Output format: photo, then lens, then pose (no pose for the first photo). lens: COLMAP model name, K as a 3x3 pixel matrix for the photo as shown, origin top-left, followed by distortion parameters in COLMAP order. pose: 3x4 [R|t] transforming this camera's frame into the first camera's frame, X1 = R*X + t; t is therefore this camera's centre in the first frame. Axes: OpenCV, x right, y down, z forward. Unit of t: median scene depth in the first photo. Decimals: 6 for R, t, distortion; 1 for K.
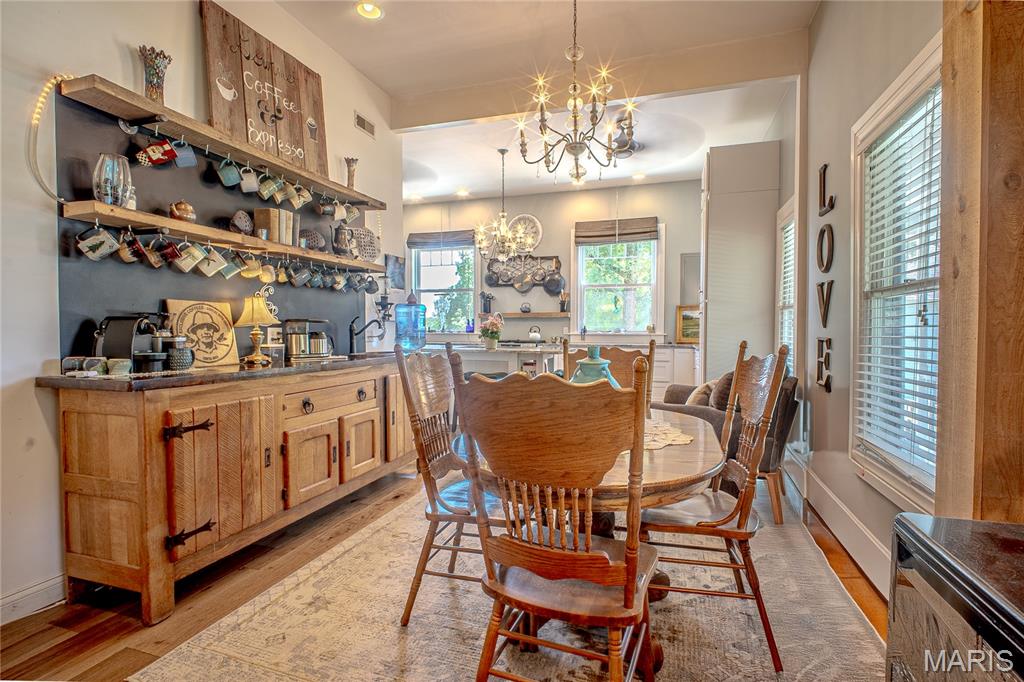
lens RADIAL K [[510.6, 0, 512.0], [0, 510.6, 341.0], [0, 0, 1]] dist [-0.014130, -0.000100]
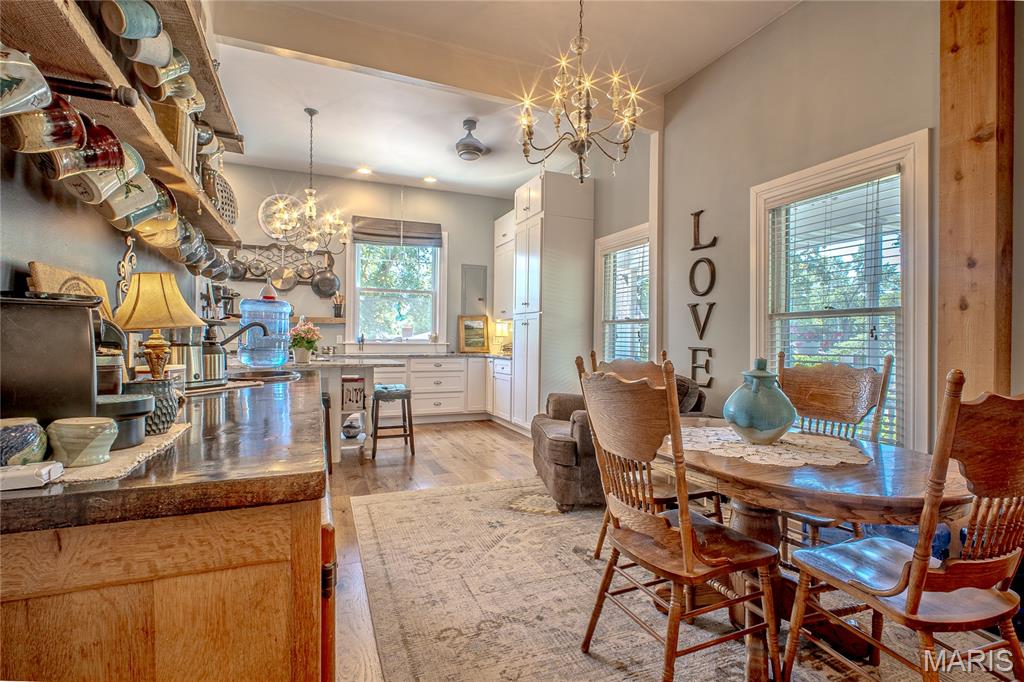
lens RADIAL K [[510.6, 0, 512.0], [0, 510.6, 341.0], [0, 0, 1]] dist [-0.014130, -0.000100]
pose [[0.740697, 0.004058, 0.671827, -0.268619], [0.005991, 0.999902, -0.012645, -0.004978], [-0.671813, 0.013391, 0.740600, 0.180943]]
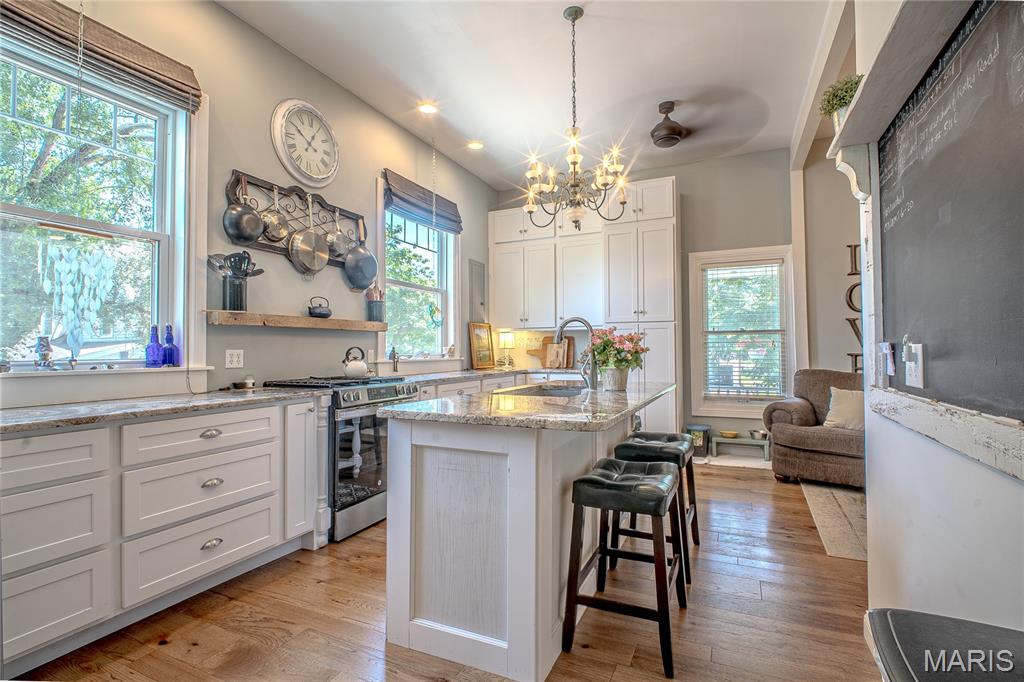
lens RADIAL K [[486.8, 0, 512.0], [0, 486.8, 341.0], [0, 0, 1]] dist [-0.000940, -0.000295]
pose [[0.121641, 0.020328, 0.992366, -0.417889], [0.022624, 0.999474, -0.023247, -0.021256], [-0.992316, 0.025279, 0.121117, 0.826455]]
